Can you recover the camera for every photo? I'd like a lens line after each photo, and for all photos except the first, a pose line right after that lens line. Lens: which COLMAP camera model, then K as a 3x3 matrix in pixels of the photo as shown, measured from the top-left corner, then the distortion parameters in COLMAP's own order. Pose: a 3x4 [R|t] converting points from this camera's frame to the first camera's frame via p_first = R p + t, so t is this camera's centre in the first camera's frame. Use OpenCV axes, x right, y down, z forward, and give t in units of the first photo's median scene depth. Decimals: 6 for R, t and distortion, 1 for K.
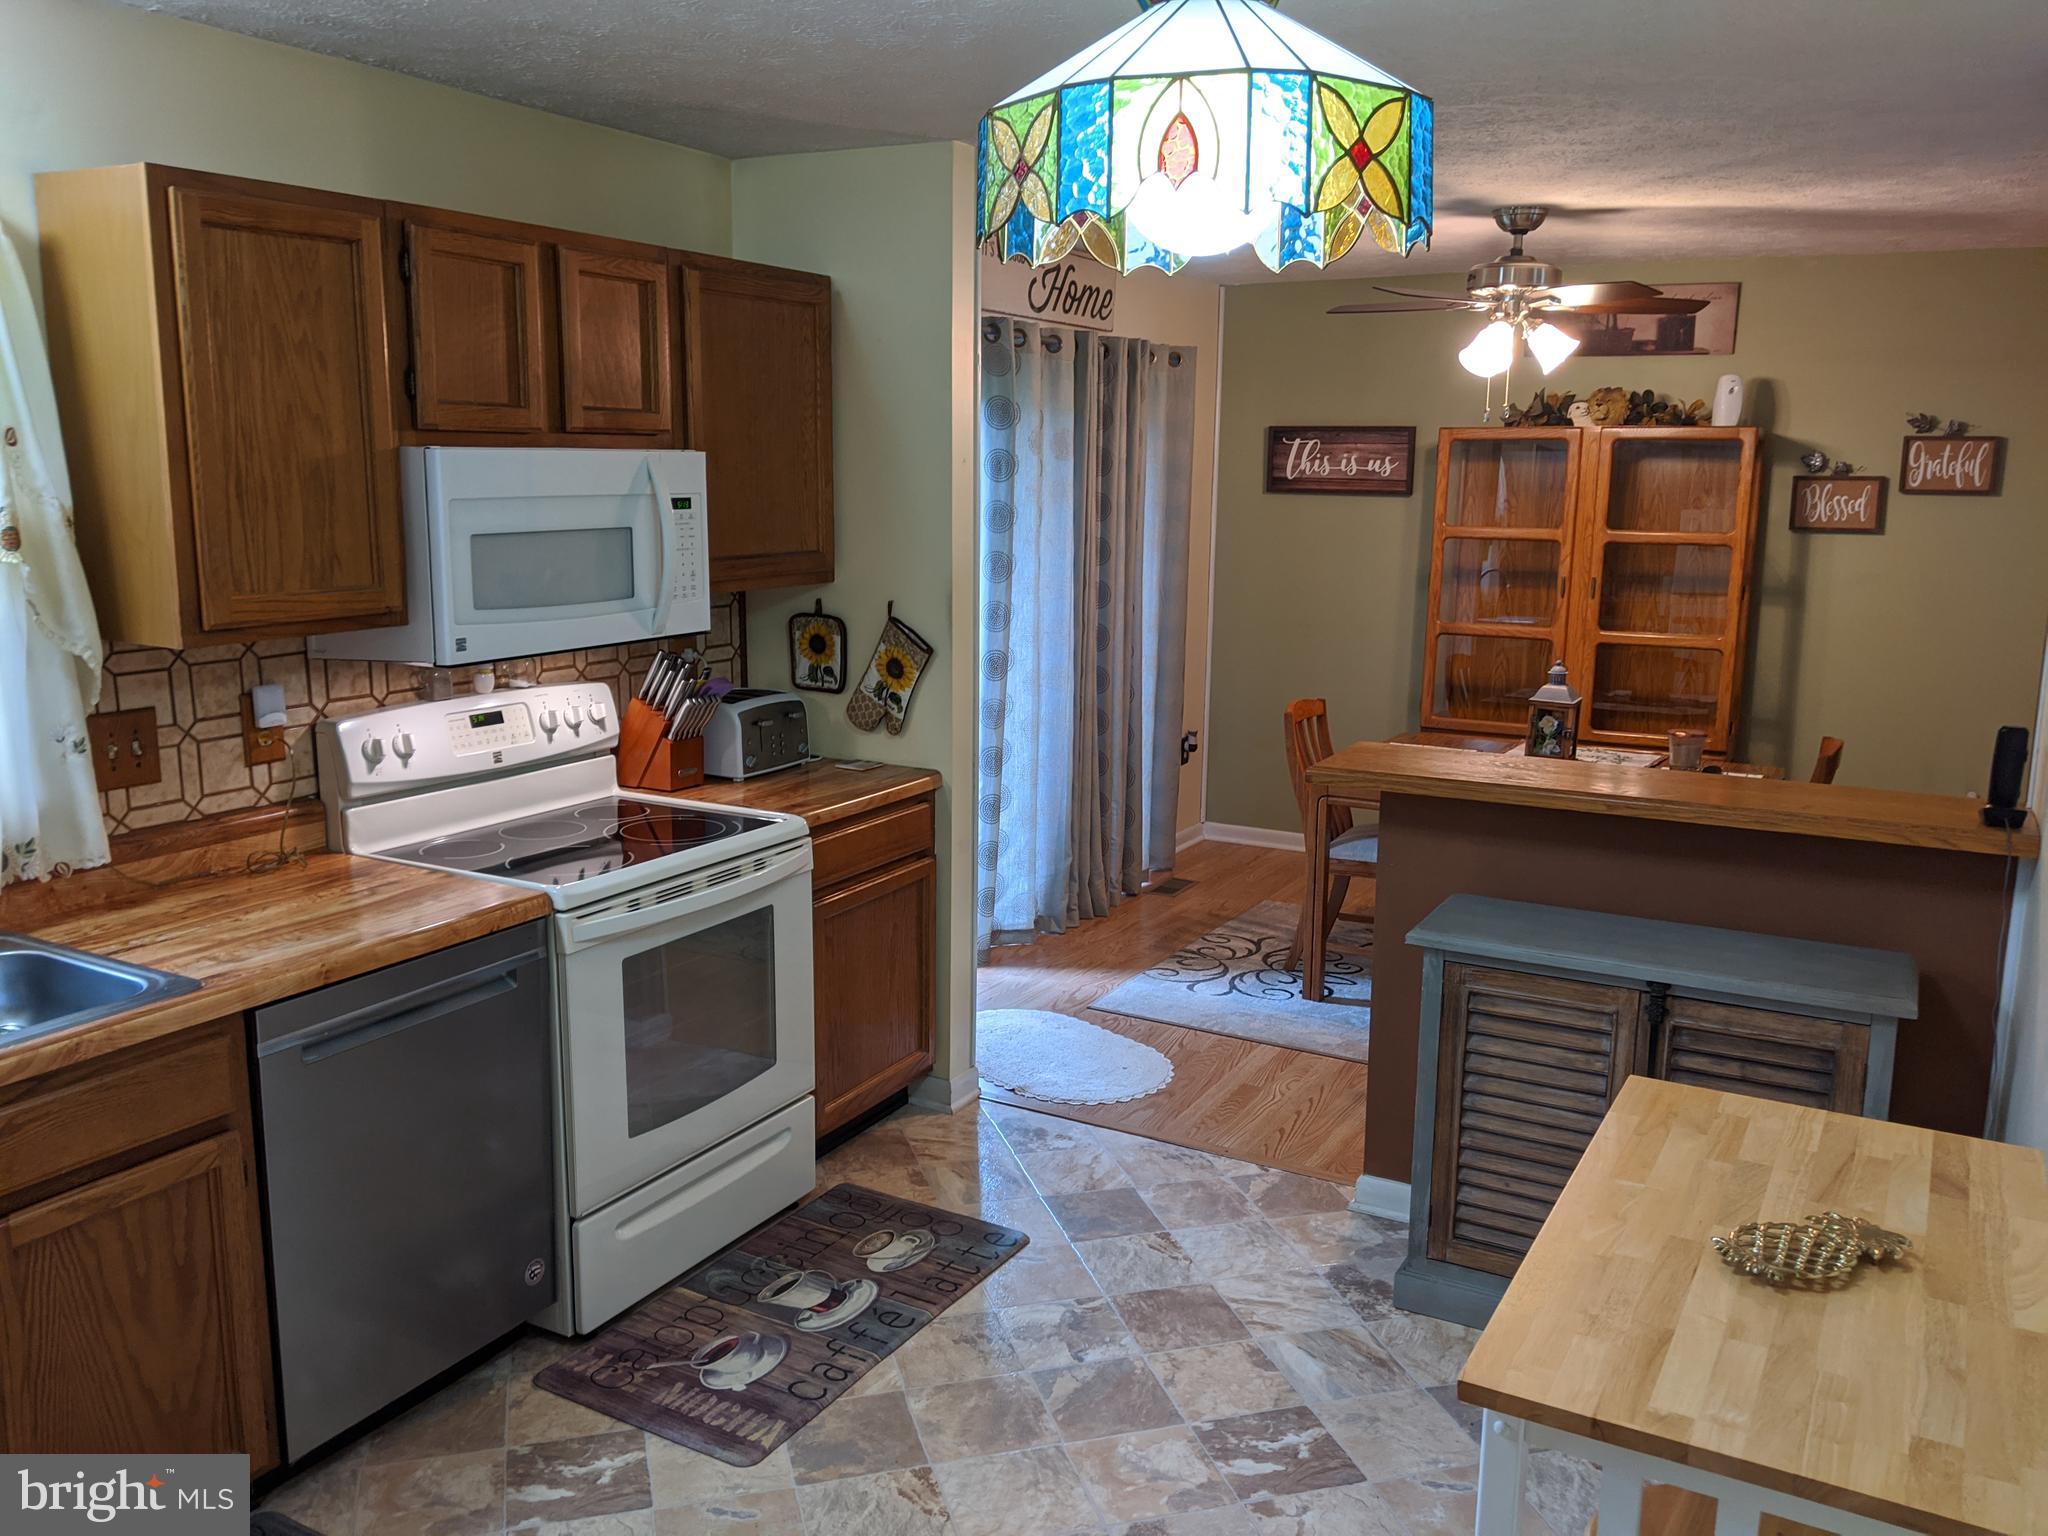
lens RADIAL K [[1653.5, 0, 985.5], [0, 1653.5, 760.8], [0, 0, 1]] dist [0.088740, -0.167443]
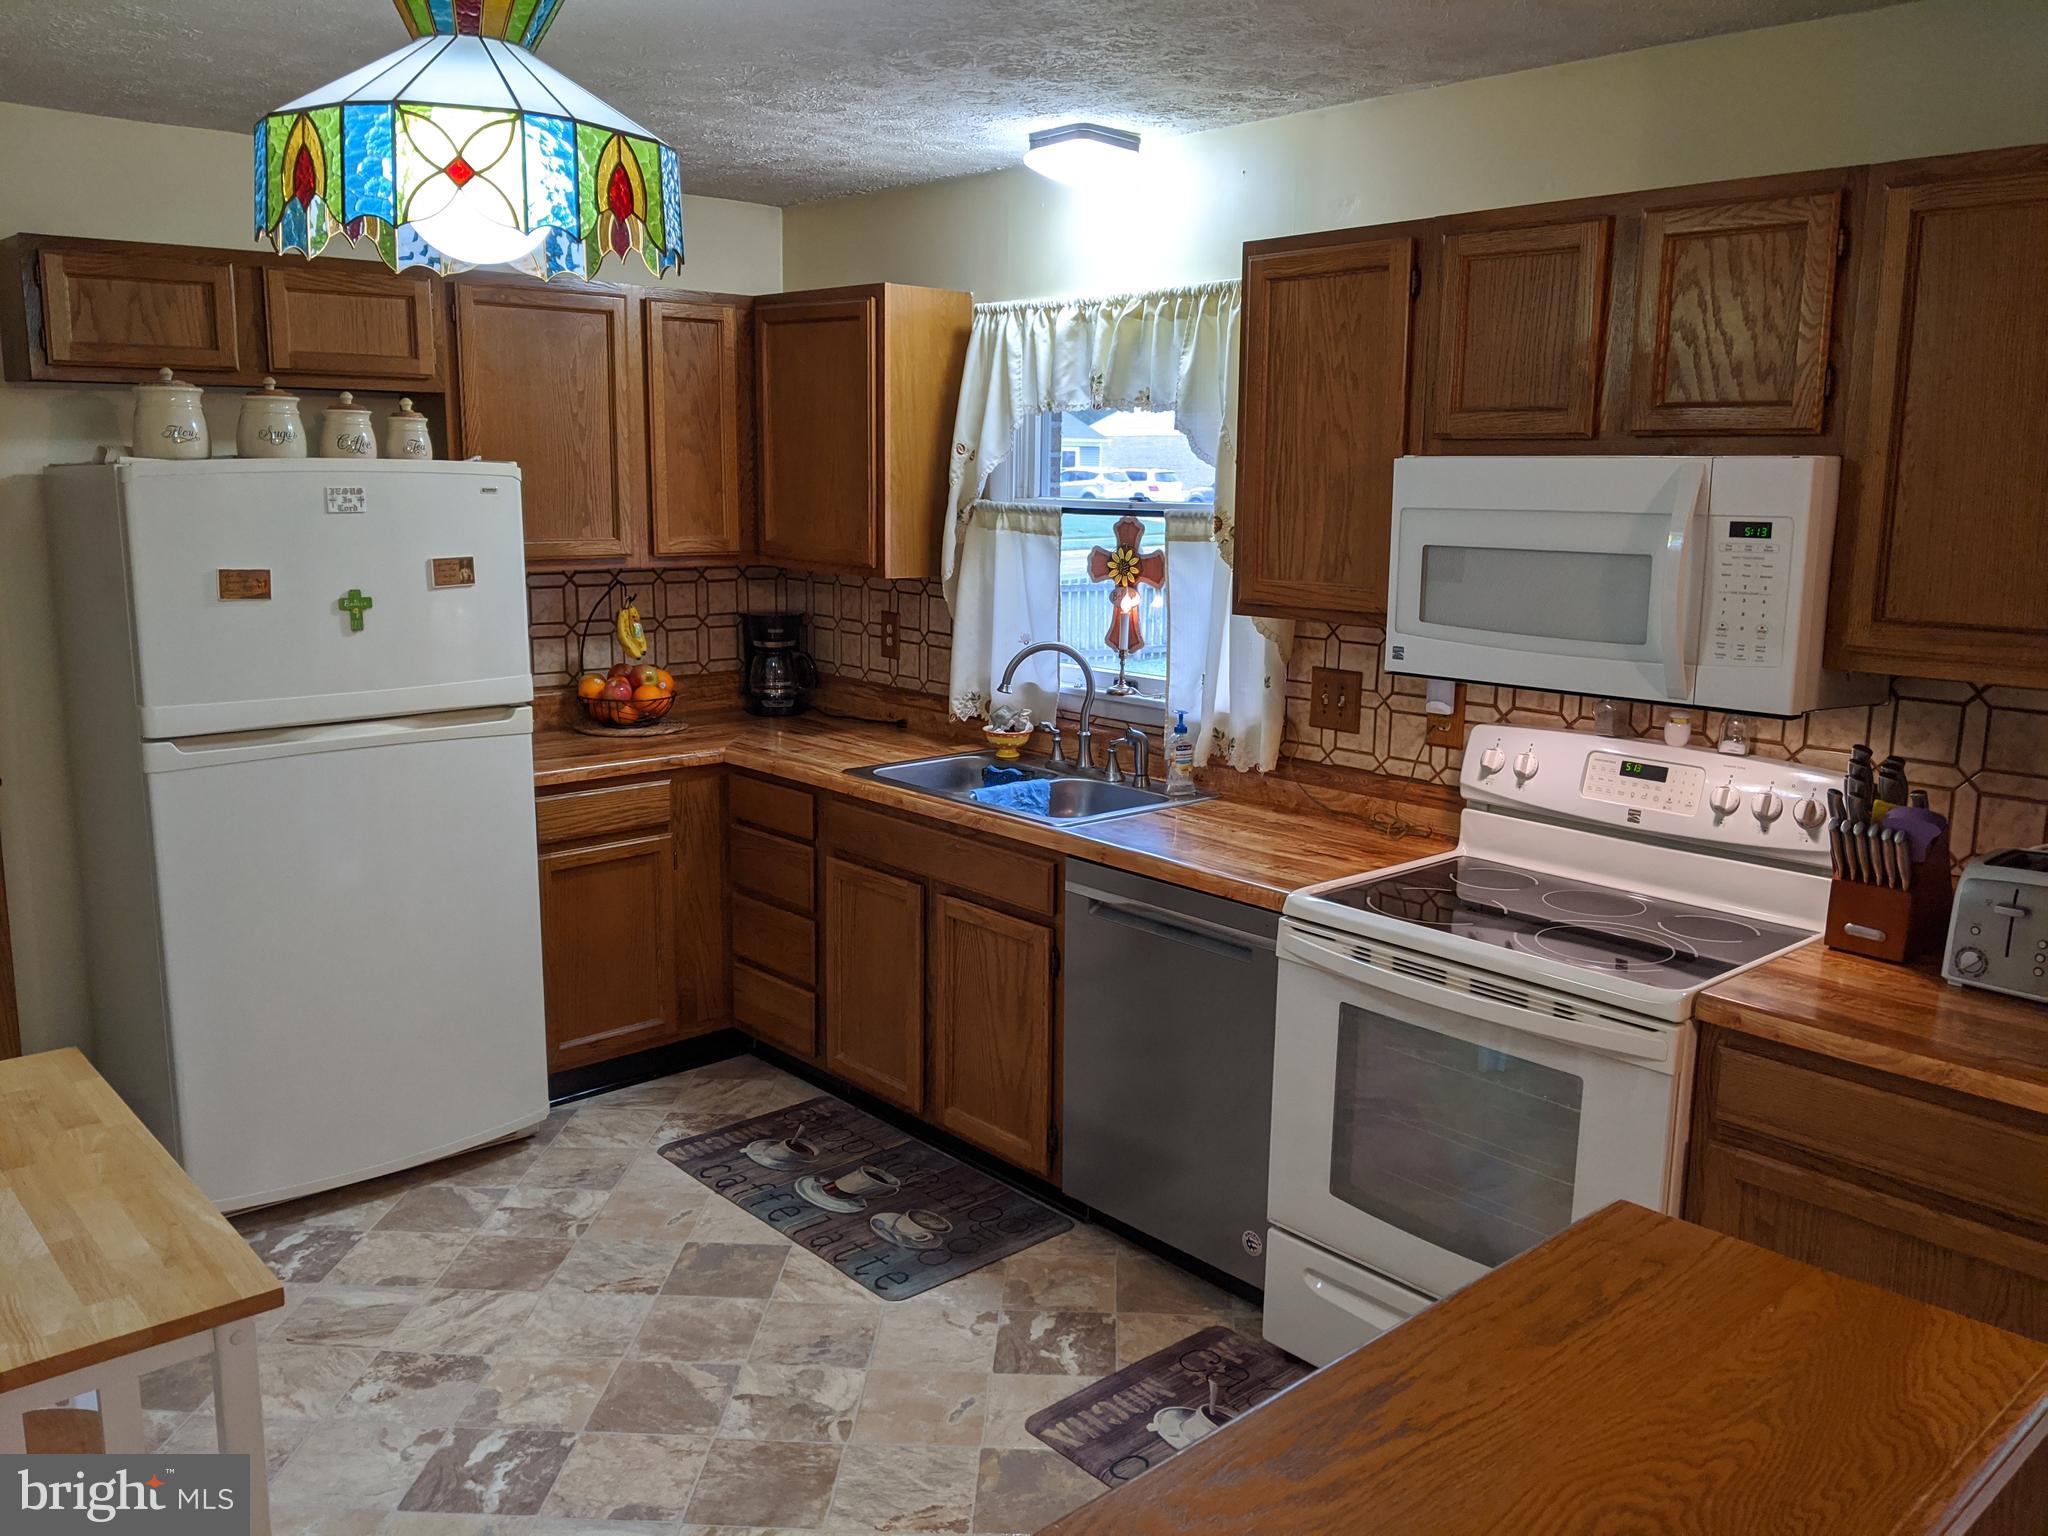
lens RADIAL K [[1586.8, 0, 1135.9], [0, 1586.8, 775.7], [0, 0, 1]] dist [0.060510, -0.191542]
pose [[-0.271399, 0.166984, -0.947871, 0.677745], [-0.188522, 0.956534, 0.222489, -0.190727], [0.943823, 0.239077, -0.228122, 1.135912]]
